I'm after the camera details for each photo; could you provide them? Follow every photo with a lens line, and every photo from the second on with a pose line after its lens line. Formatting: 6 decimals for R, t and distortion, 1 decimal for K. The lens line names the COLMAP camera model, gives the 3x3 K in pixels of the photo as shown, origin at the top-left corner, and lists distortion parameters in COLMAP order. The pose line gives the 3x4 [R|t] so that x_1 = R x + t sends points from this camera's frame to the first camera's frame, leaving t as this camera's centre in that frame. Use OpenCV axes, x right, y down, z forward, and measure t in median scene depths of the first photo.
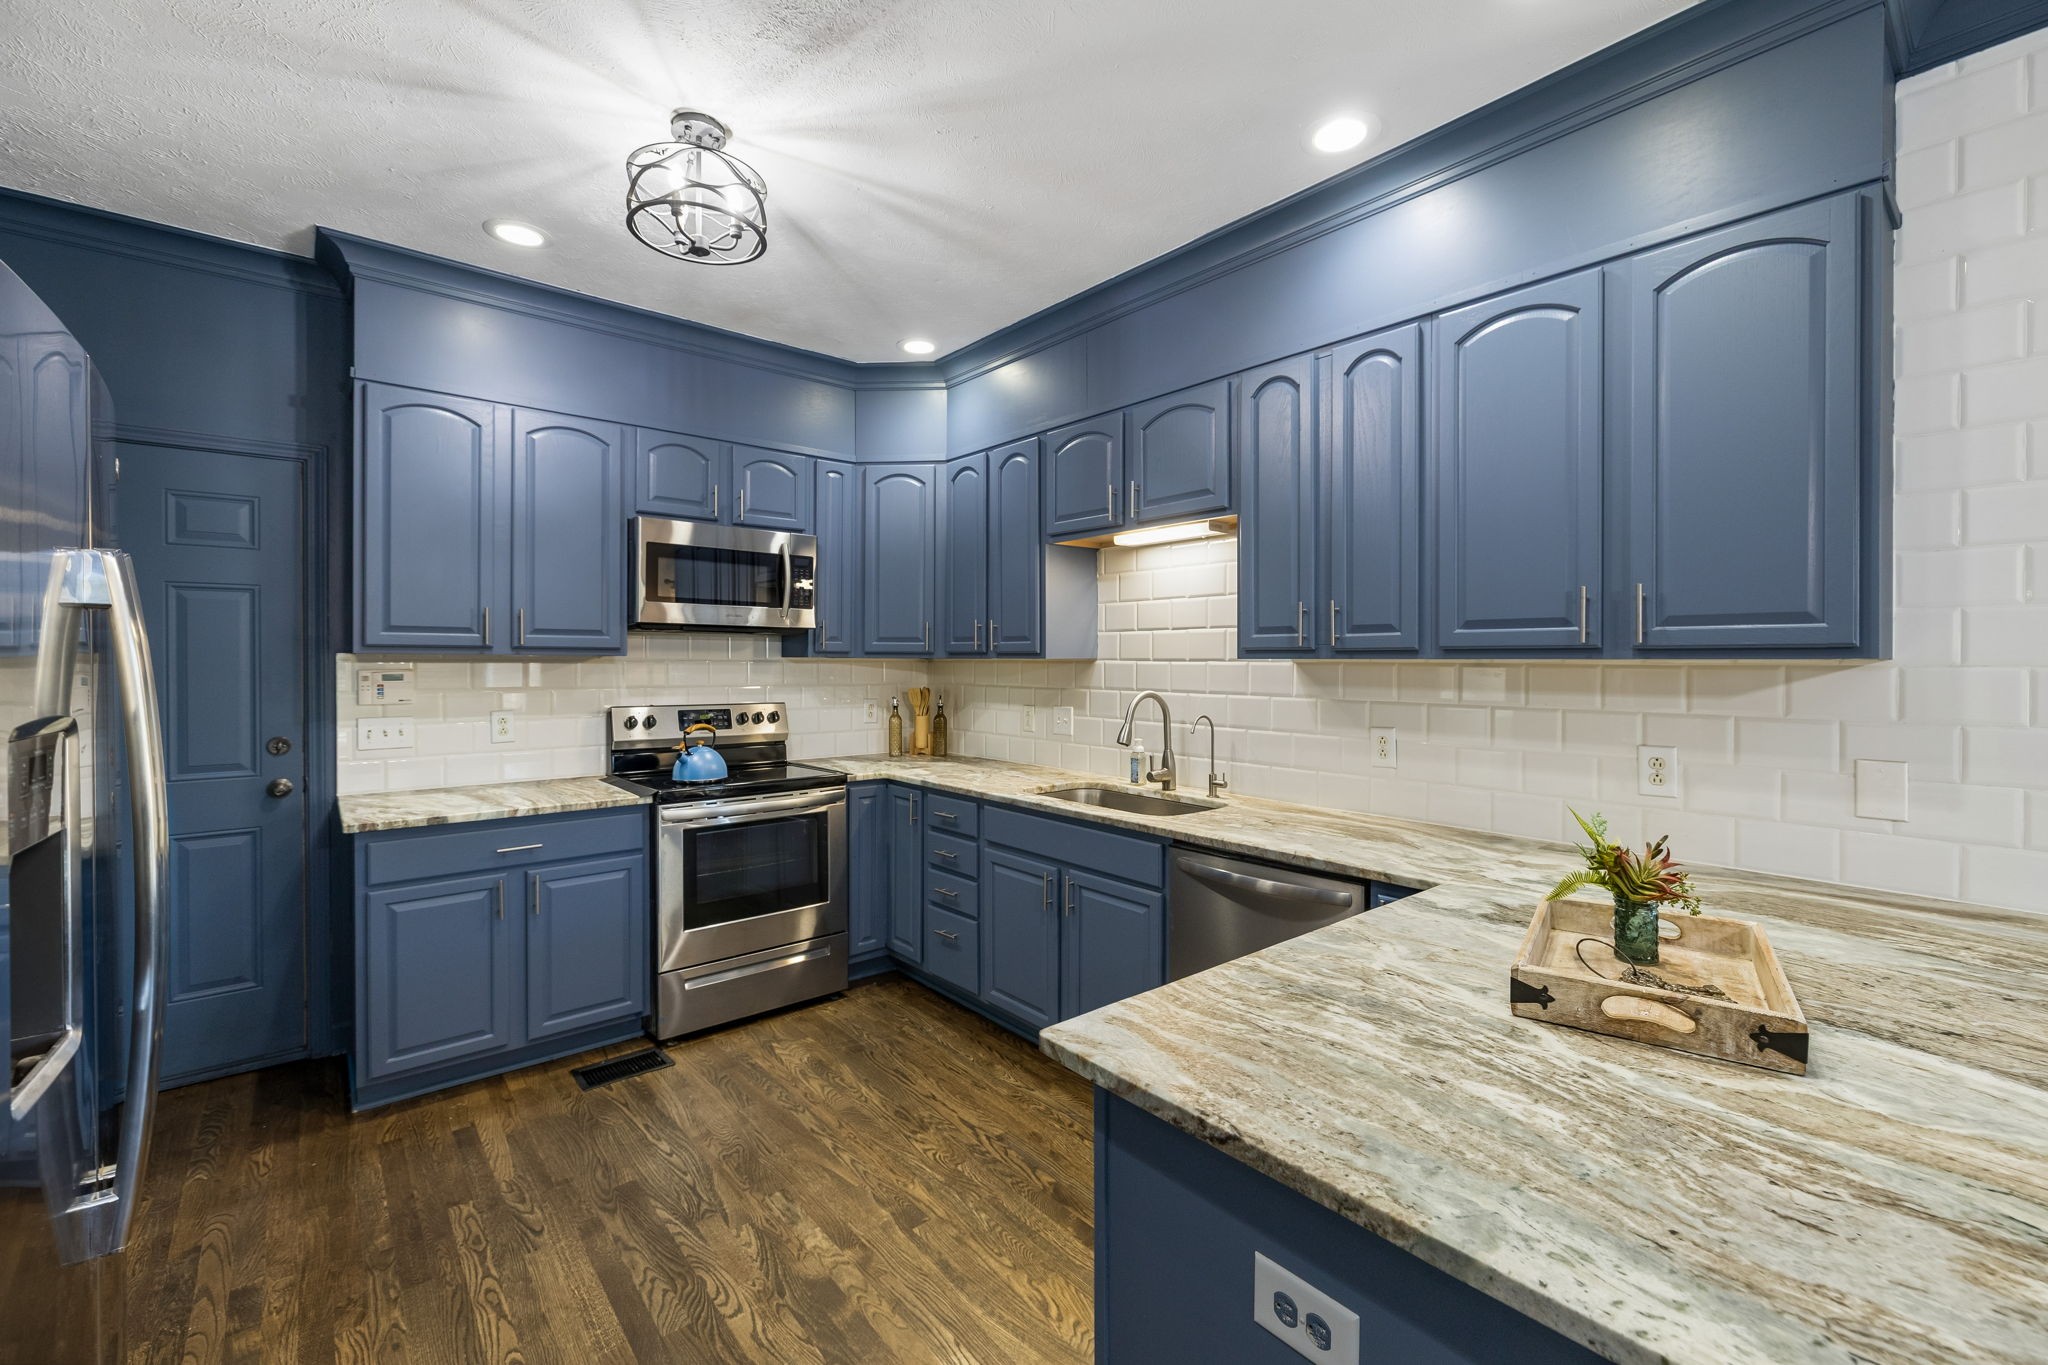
lens RADIAL K [[858.1, 0, 1032.6], [0, 858.1, 662.0], [0, 0, 1]] dist [-0.001205, -0.000154]
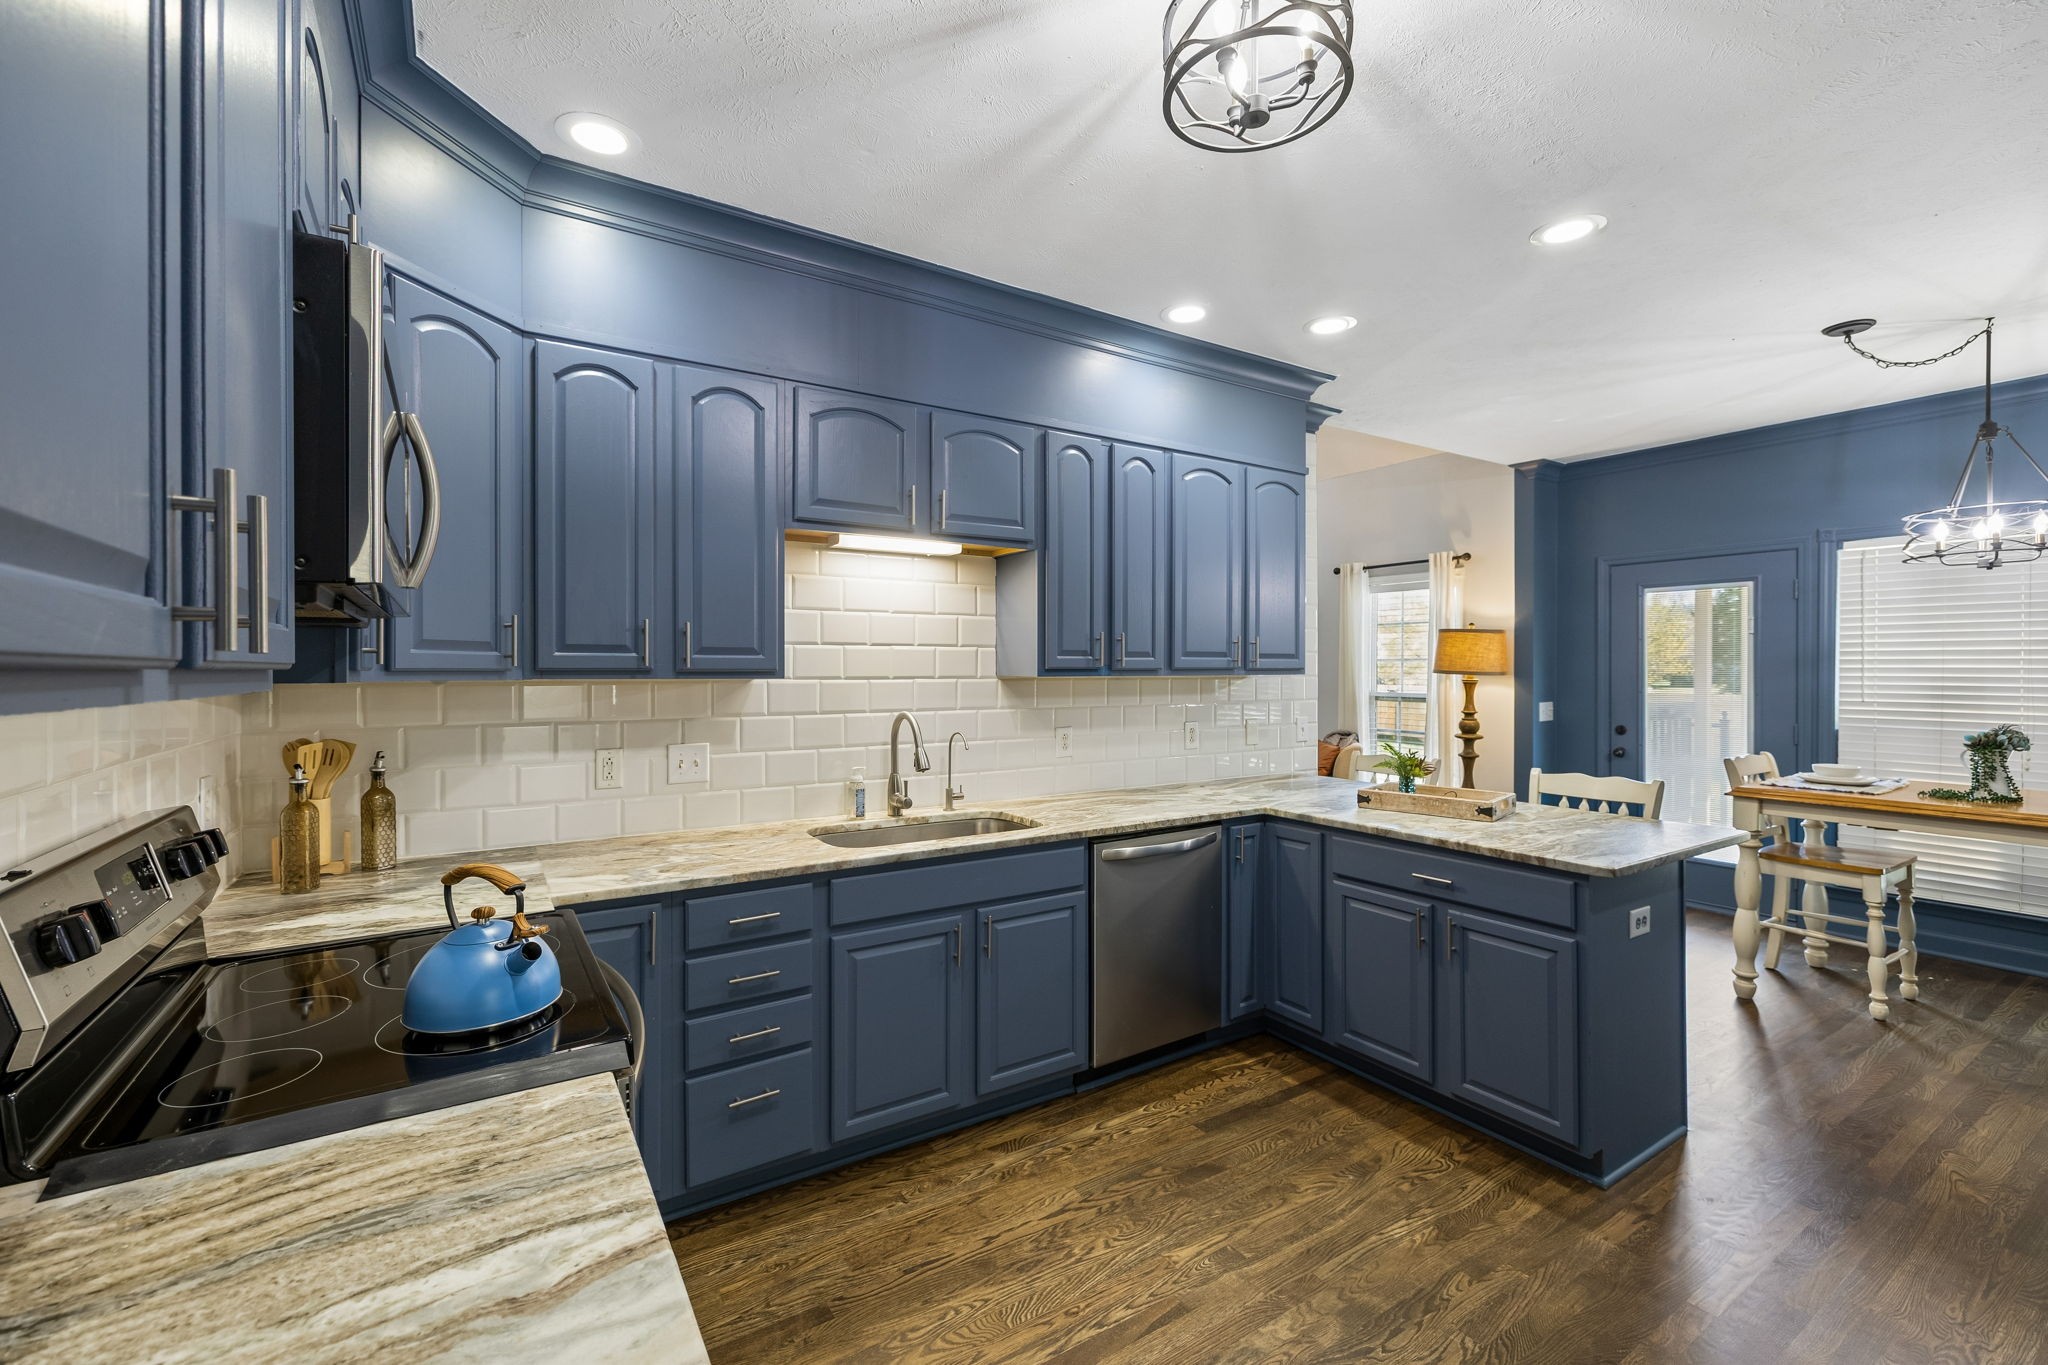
lens RADIAL K [[855.2, 0, 1020.5], [0, 855.2, 670.4], [0, 0, 1]] dist [-0.000028, -0.000013]
pose [[0.137850, -0.001612, 0.990452, -0.866071], [0.005191, 0.999986, 0.000905, -0.012402], [-0.990440, 0.005017, 0.137857, 0.842518]]
